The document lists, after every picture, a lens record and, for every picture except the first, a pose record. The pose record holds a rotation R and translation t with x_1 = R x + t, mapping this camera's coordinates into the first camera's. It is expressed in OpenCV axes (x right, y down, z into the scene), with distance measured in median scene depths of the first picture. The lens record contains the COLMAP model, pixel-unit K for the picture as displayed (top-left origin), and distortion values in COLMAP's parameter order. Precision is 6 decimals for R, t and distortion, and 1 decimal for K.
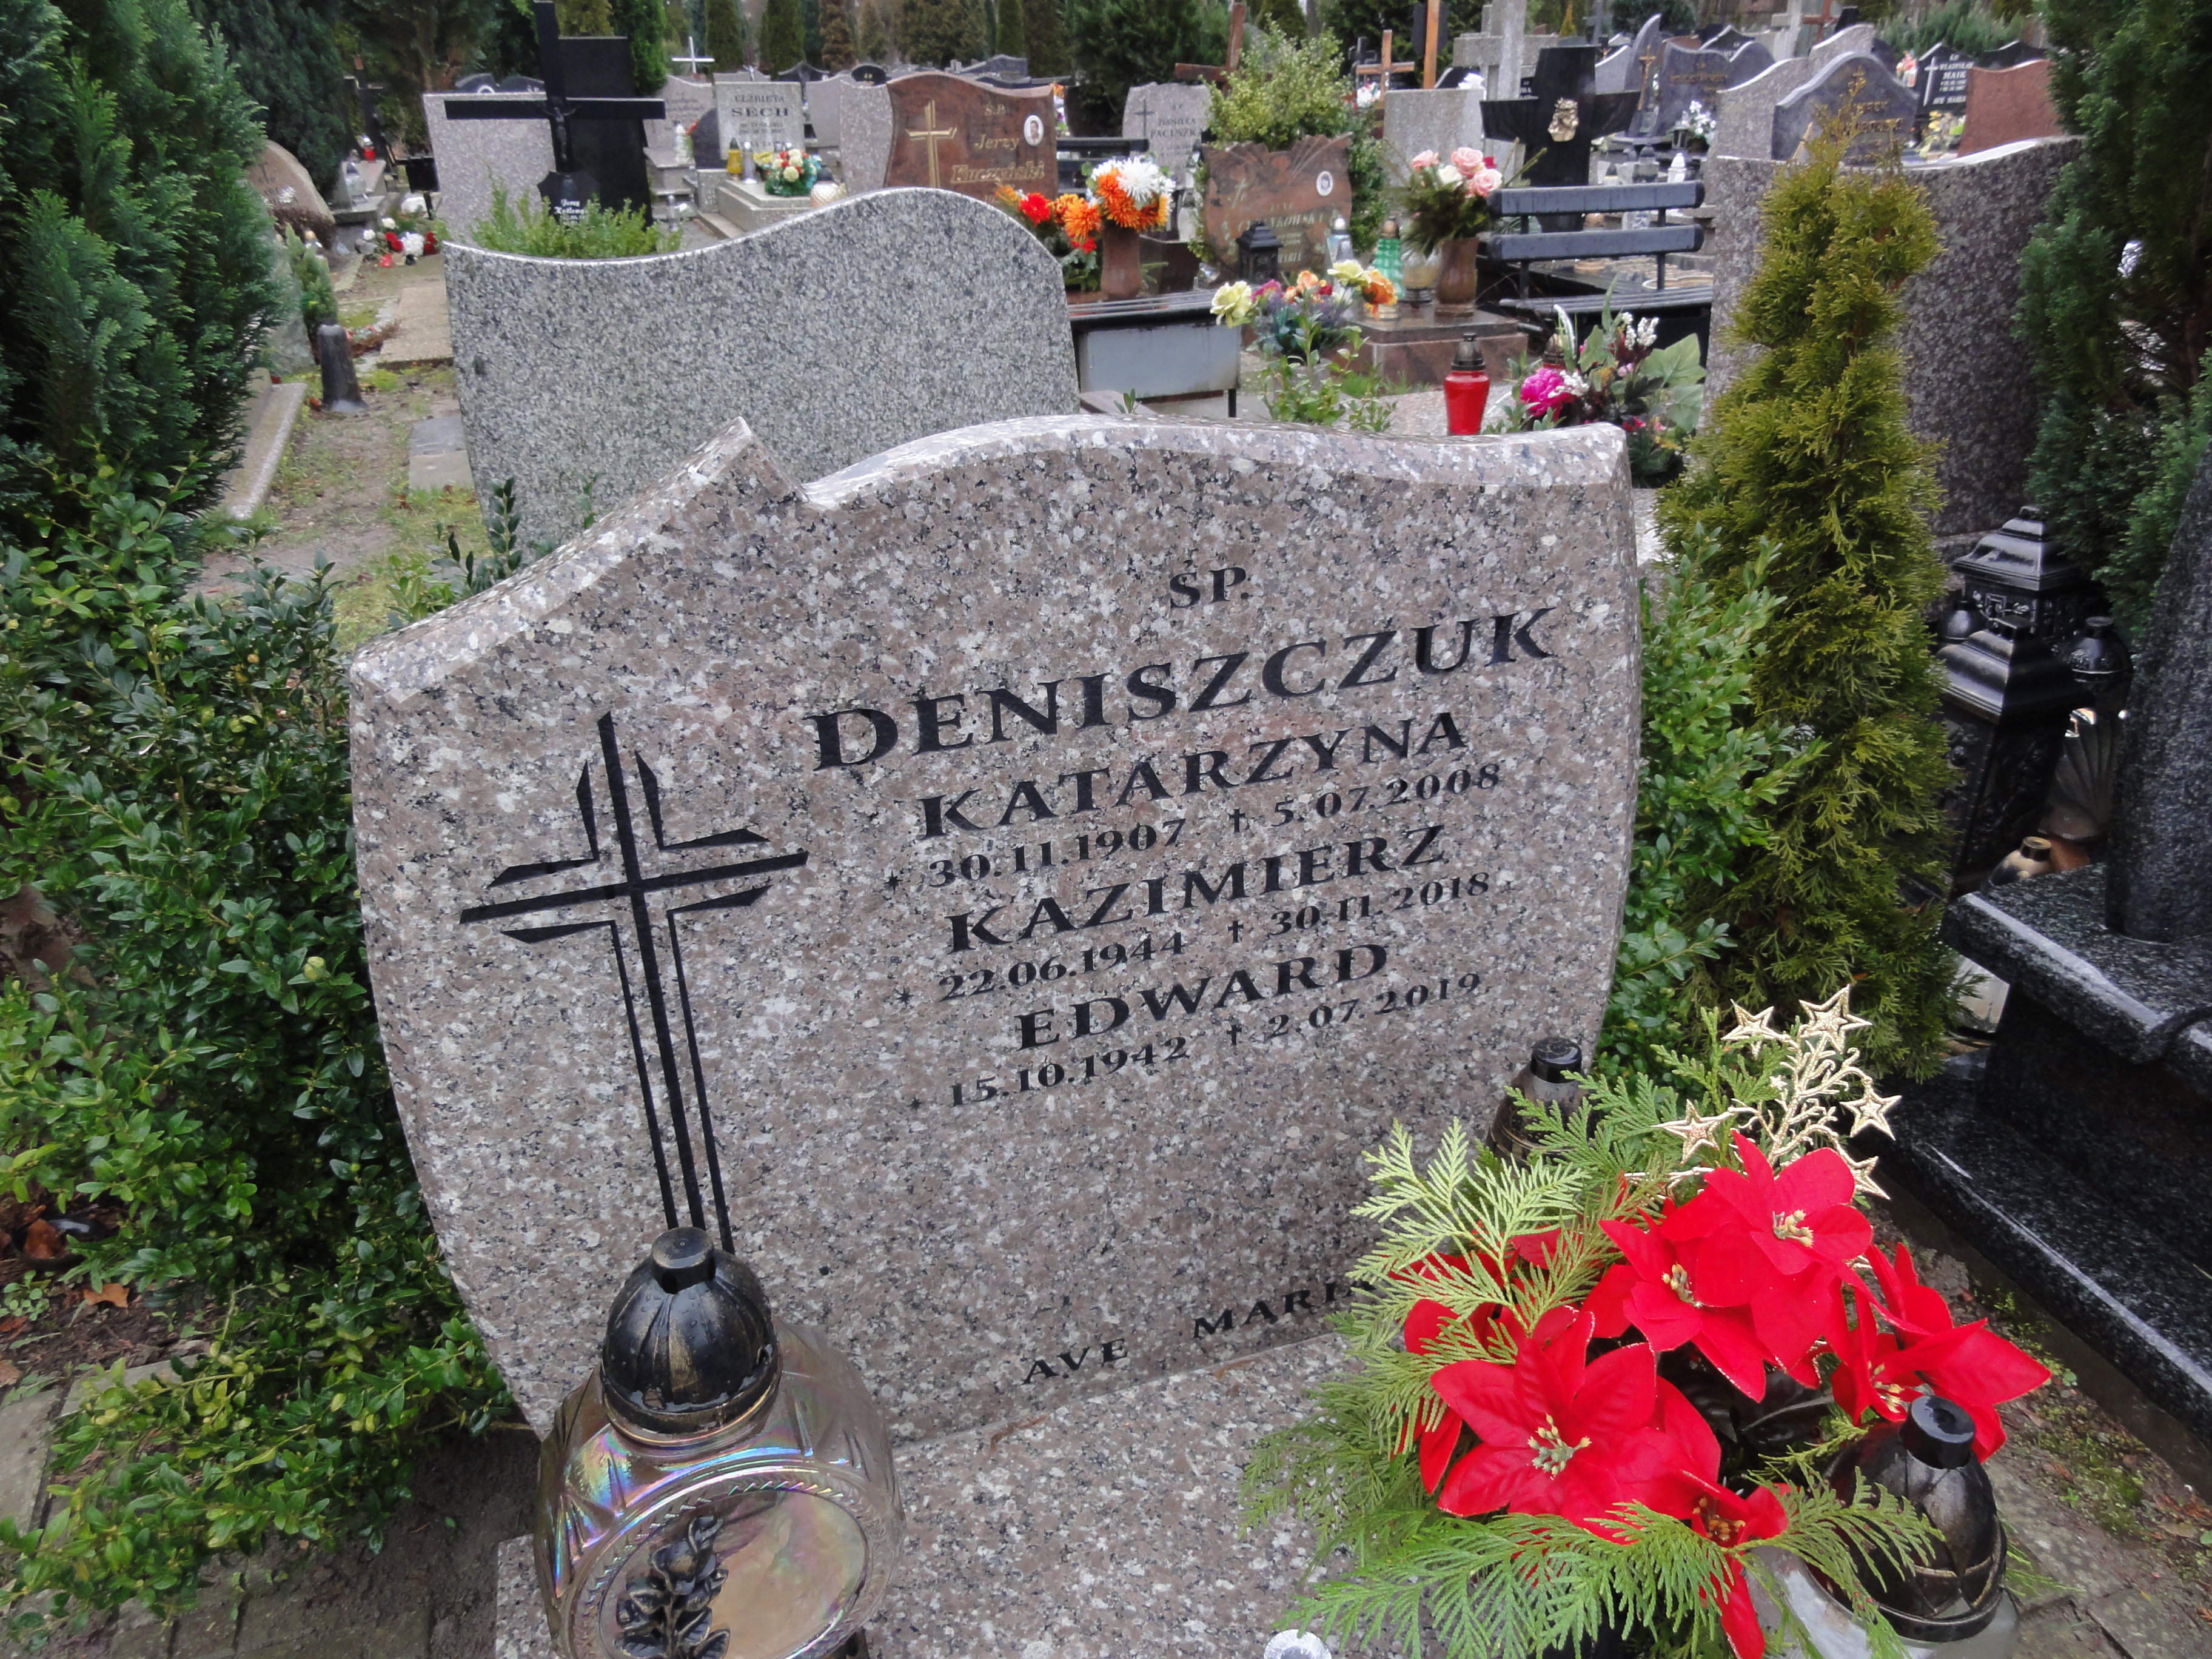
lens RADIAL K [[1583.4, 0, 1106.7], [0, 1583.4, 827.9], [0, 0, 1]] dist [0.005160, 0.001850]
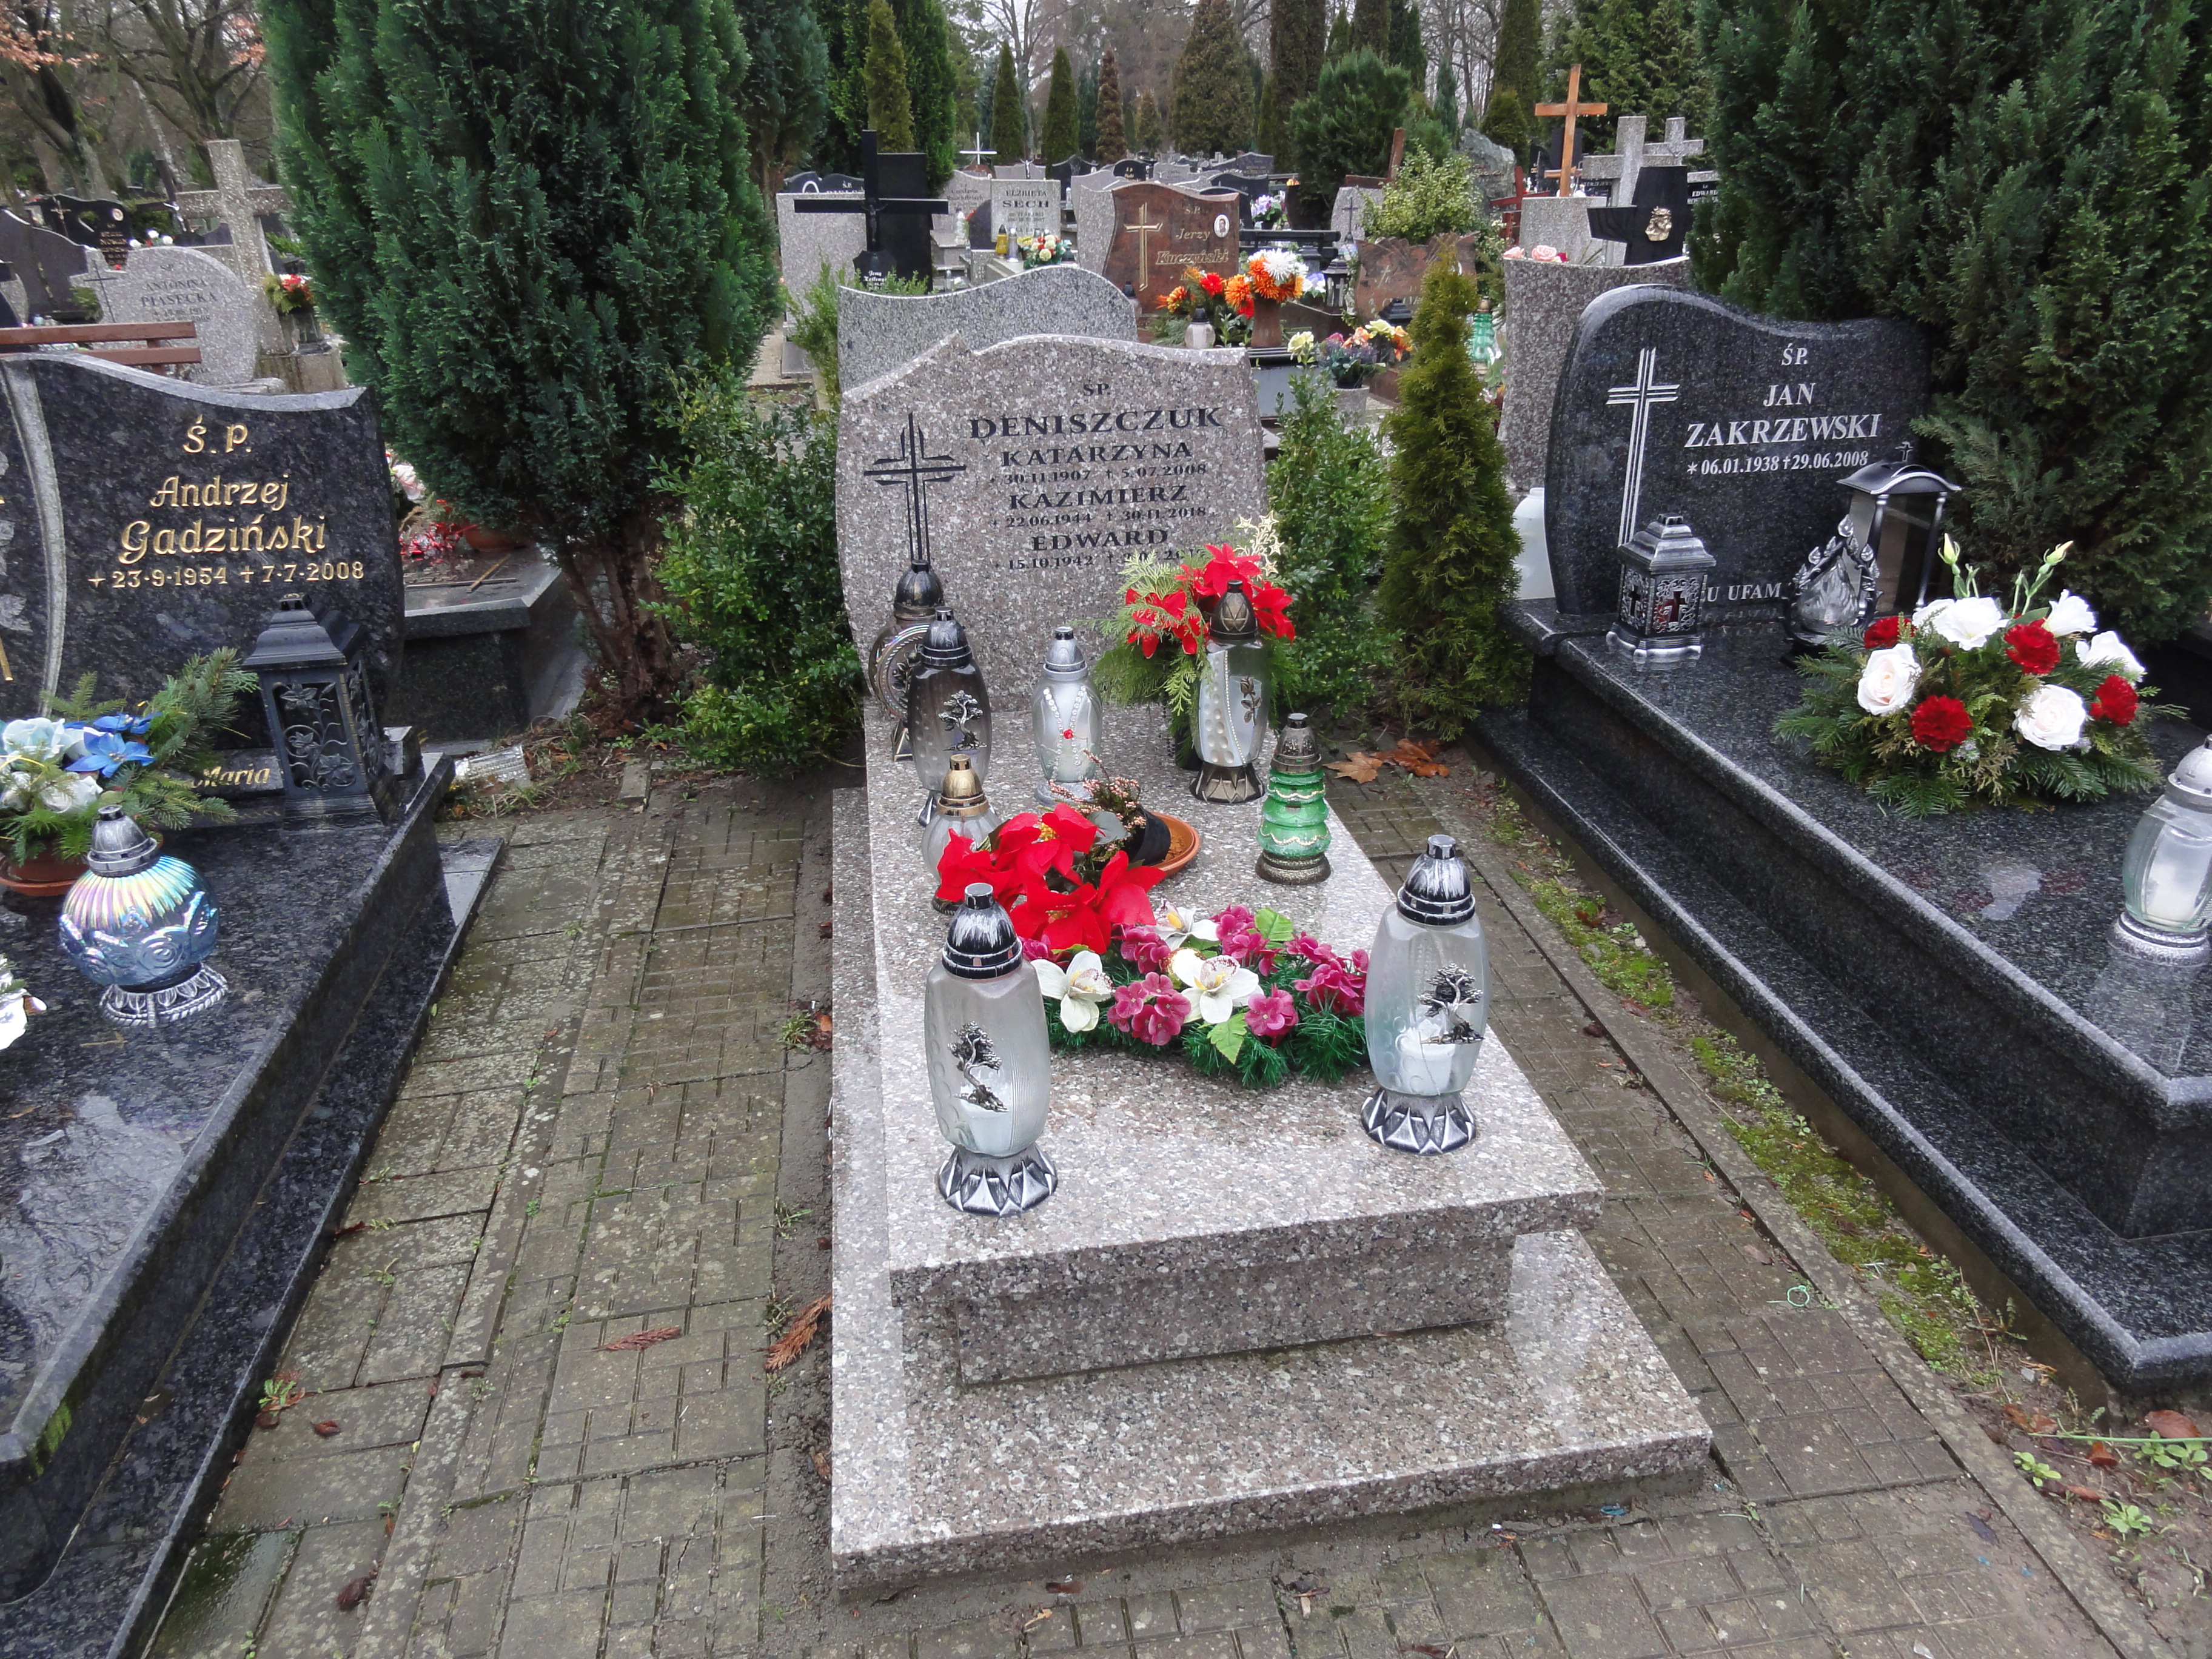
lens RADIAL K [[1583.4, 0, 1105.9], [0, 1583.4, 830.7], [0, 0, 1]] dist [0.005160, 0.001850]
pose [[0.987449, 0.070547, -0.141306, 0.545557], [-0.076669, 0.996319, -0.038351, 0.780014], [0.138080, 0.048704, 0.989223, -1.924382]]
